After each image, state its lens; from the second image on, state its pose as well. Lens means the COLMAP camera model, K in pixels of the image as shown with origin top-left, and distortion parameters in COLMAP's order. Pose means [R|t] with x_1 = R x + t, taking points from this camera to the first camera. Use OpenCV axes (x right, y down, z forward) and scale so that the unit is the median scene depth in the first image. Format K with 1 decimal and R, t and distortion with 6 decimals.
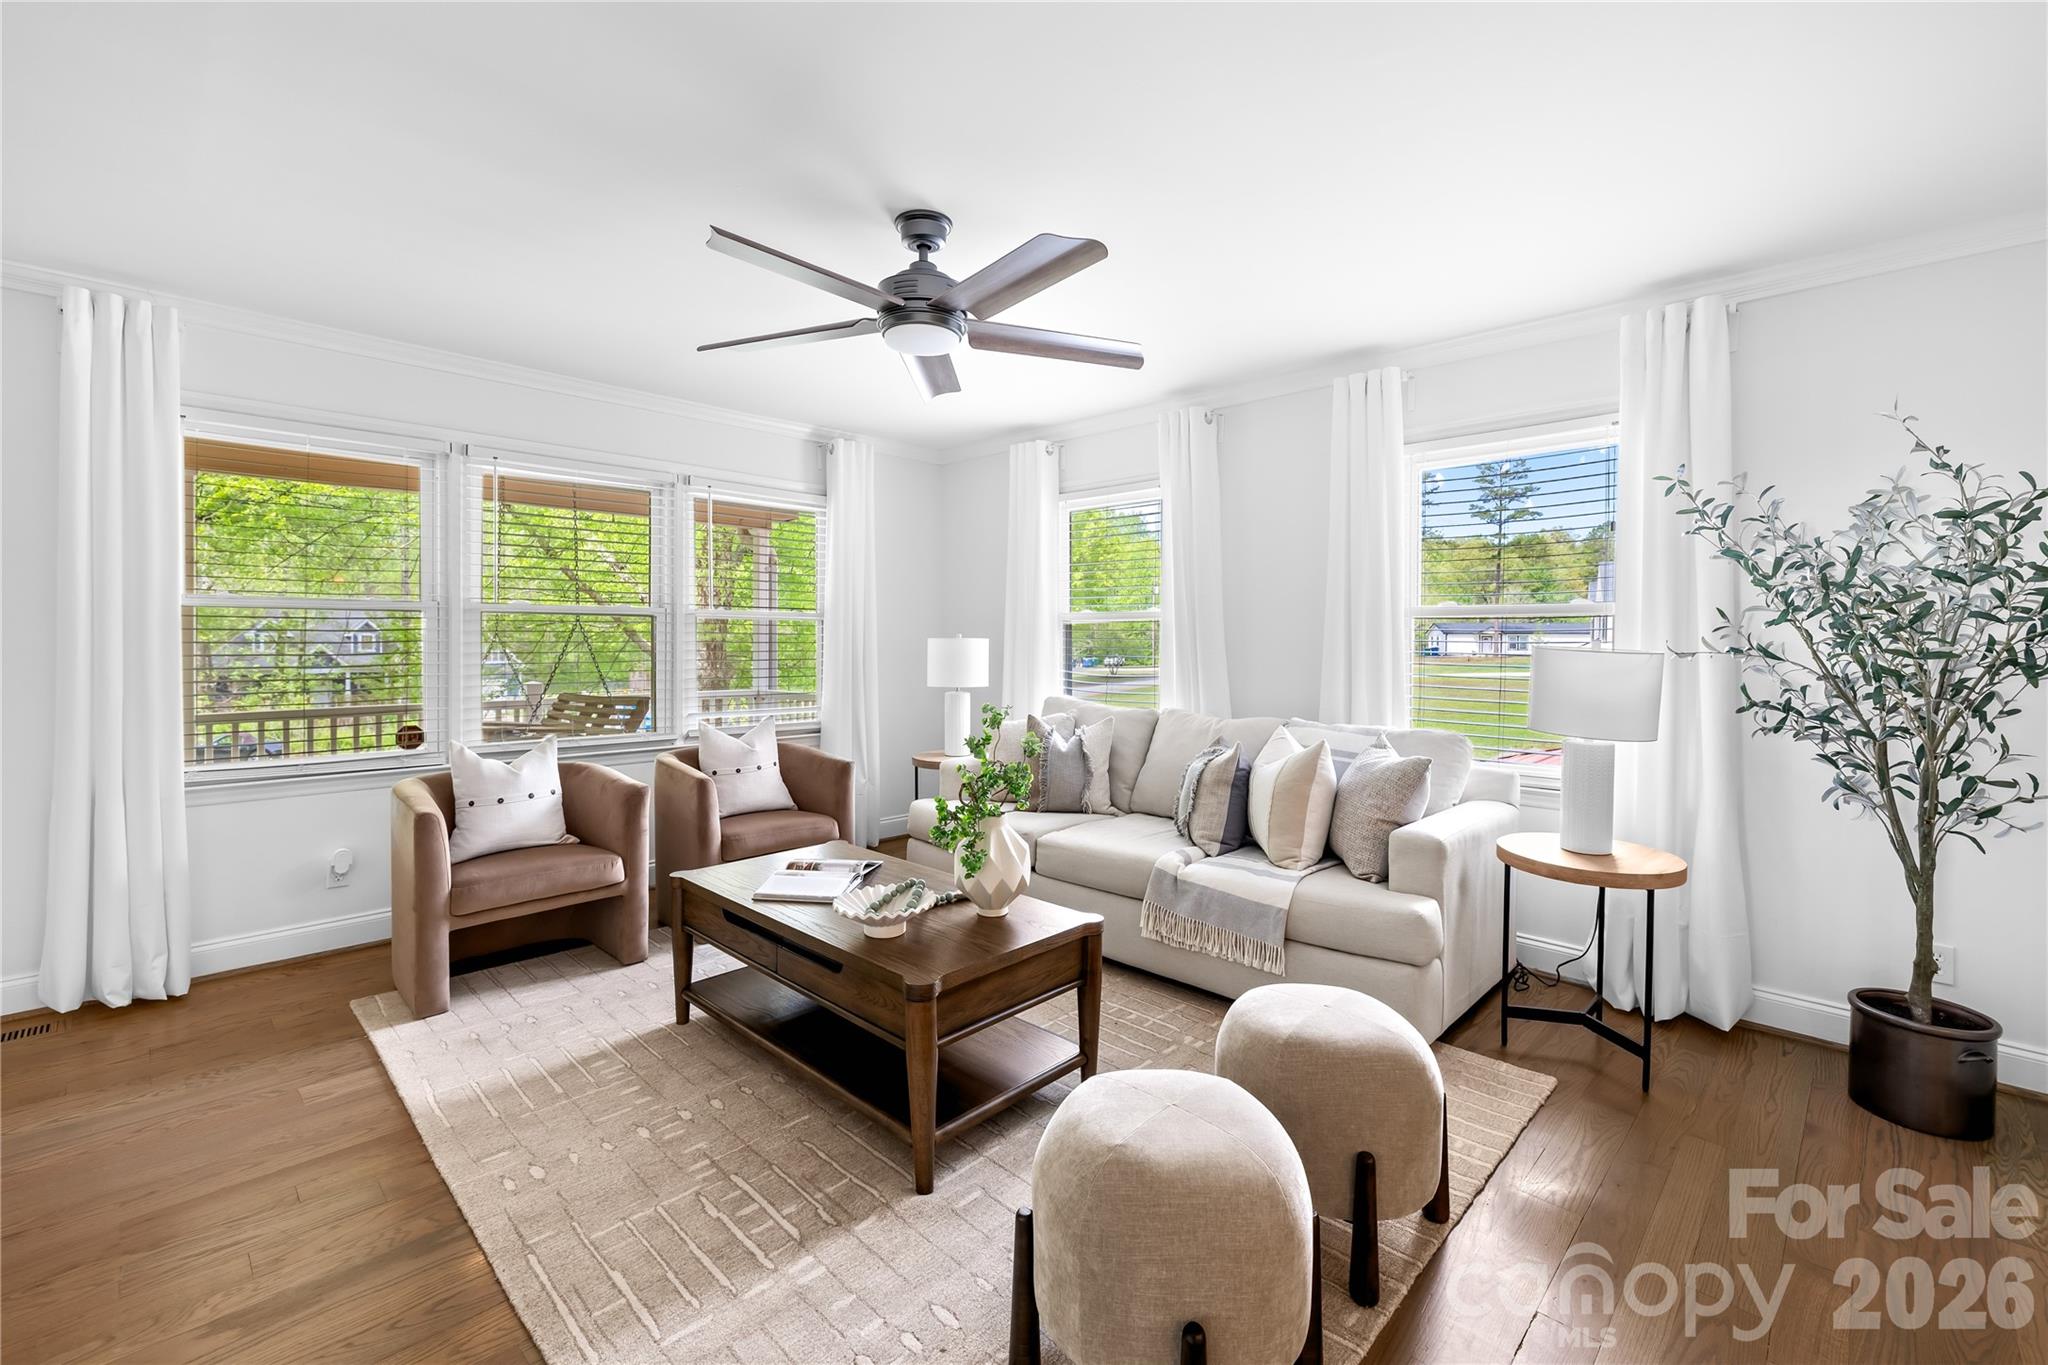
lens RADIAL K [[868.0, 0, 989.9], [0, 868.0, 648.4], [0, 0, 1]] dist [0.000155, -0.000115]
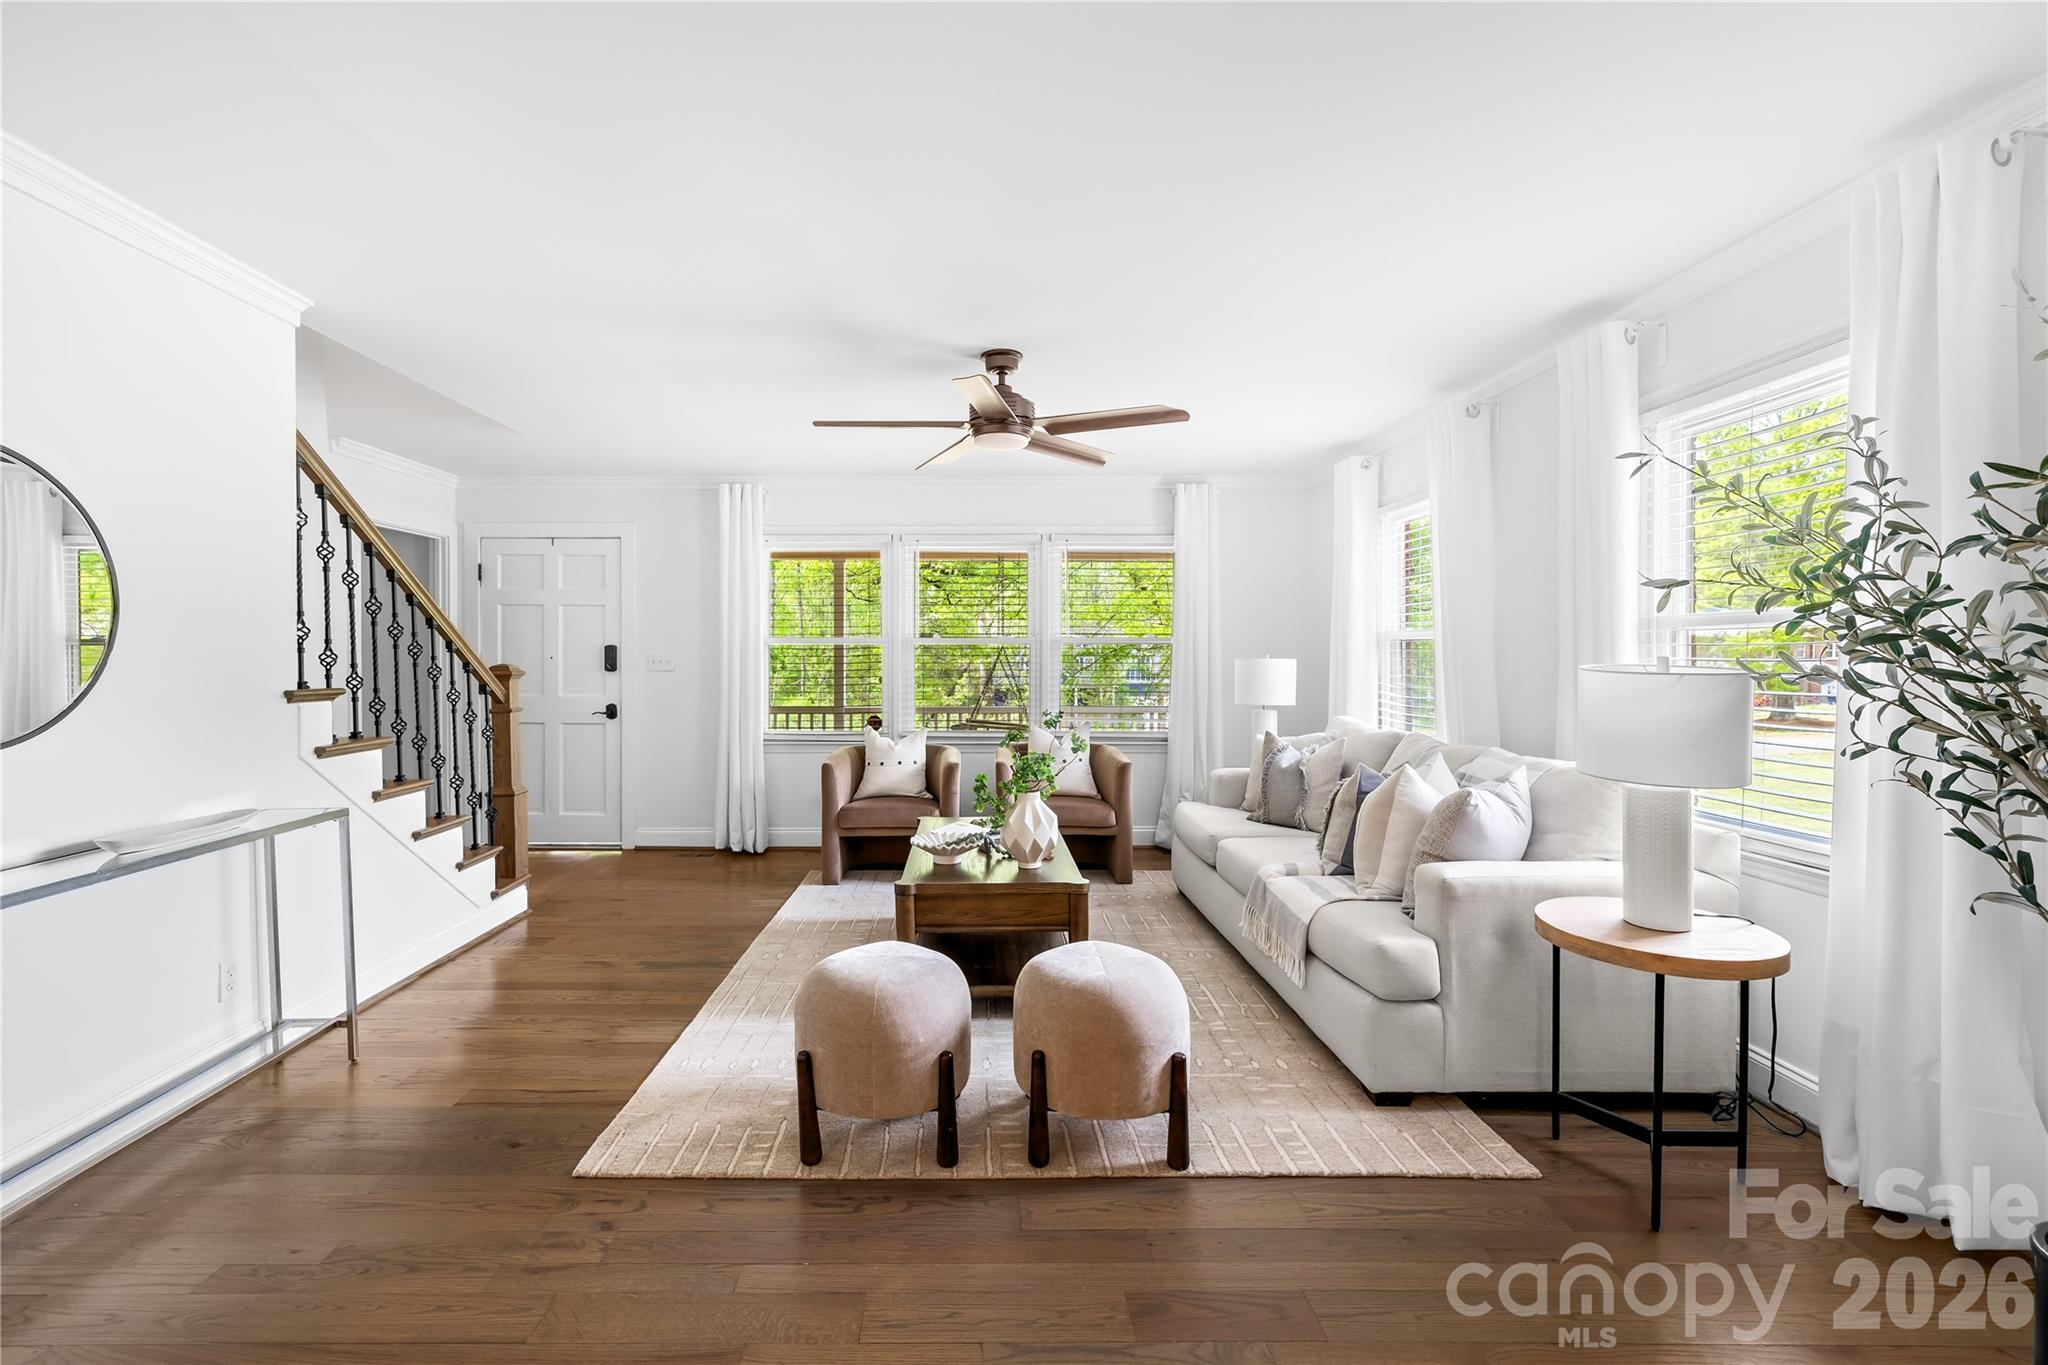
lens RADIAL K [[868.0, 0, 964.6], [0, 868.0, 662.6], [0, 0, 1]] dist [0.000155, -0.000115]
pose [[0.711398, -0.005107, -0.702771, 0.713081], [-0.002380, 0.999950, -0.009676, 0.007809], [0.702785, 0.008556, 0.711350, -0.016844]]
